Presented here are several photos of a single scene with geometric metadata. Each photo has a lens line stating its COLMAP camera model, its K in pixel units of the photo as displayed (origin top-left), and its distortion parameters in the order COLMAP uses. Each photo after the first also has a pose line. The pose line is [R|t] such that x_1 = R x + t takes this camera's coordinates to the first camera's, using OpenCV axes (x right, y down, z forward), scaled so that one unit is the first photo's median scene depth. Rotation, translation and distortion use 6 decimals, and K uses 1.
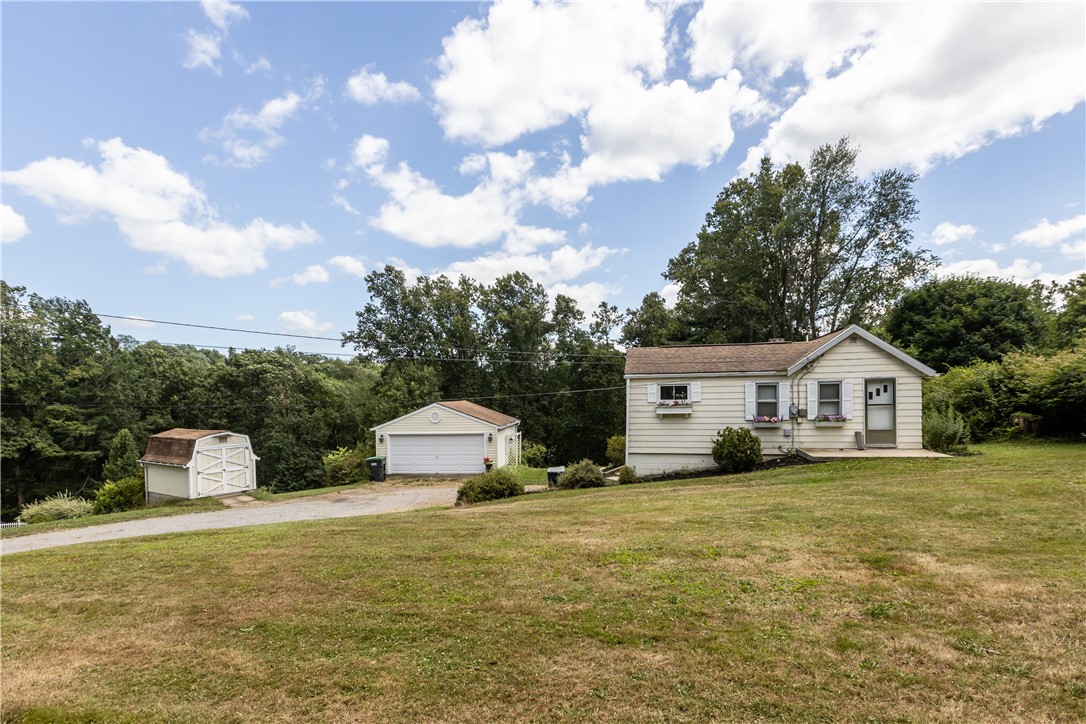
lens RADIAL K [[547.3, 0, 527.6], [0, 547.3, 407.3], [0, 0, 1]] dist [-0.000057, -0.006995]
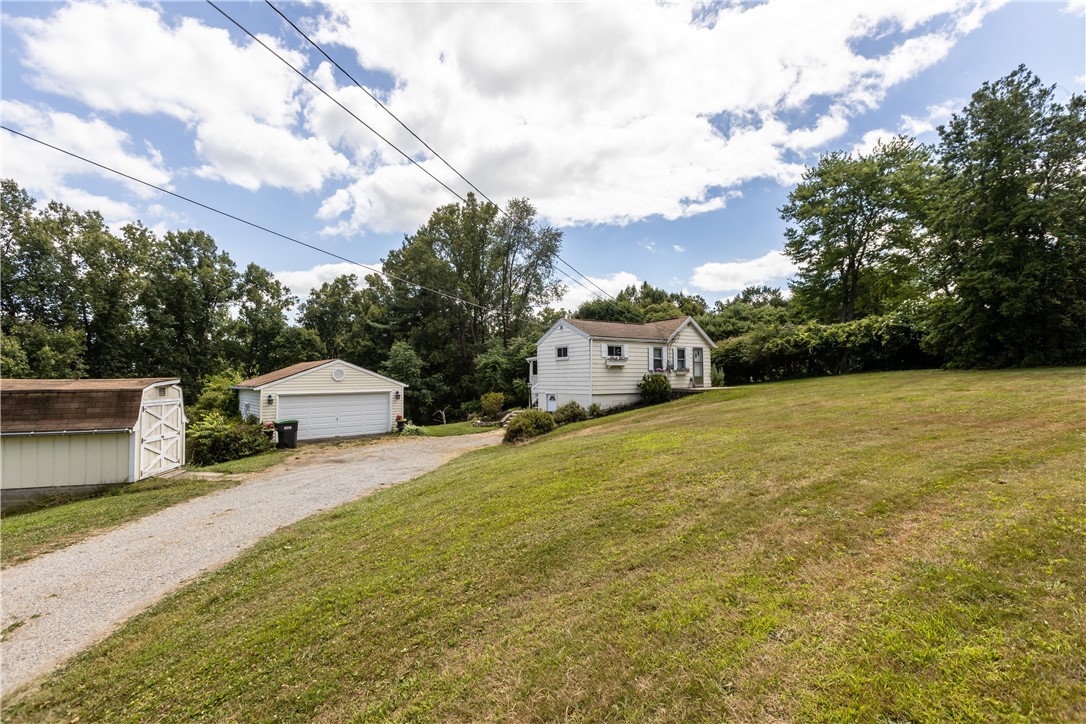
lens RADIAL K [[485.7, 0, 540.2], [0, 485.7, 357.4], [0, 0, 1]] dist [-0.000784, -0.000043]
pose [[0.674029, 0.043232, 0.737438, -0.804833], [0.015267, 0.997257, -0.072418, 0.079373], [-0.738547, 0.060071, 0.671521, 0.292302]]
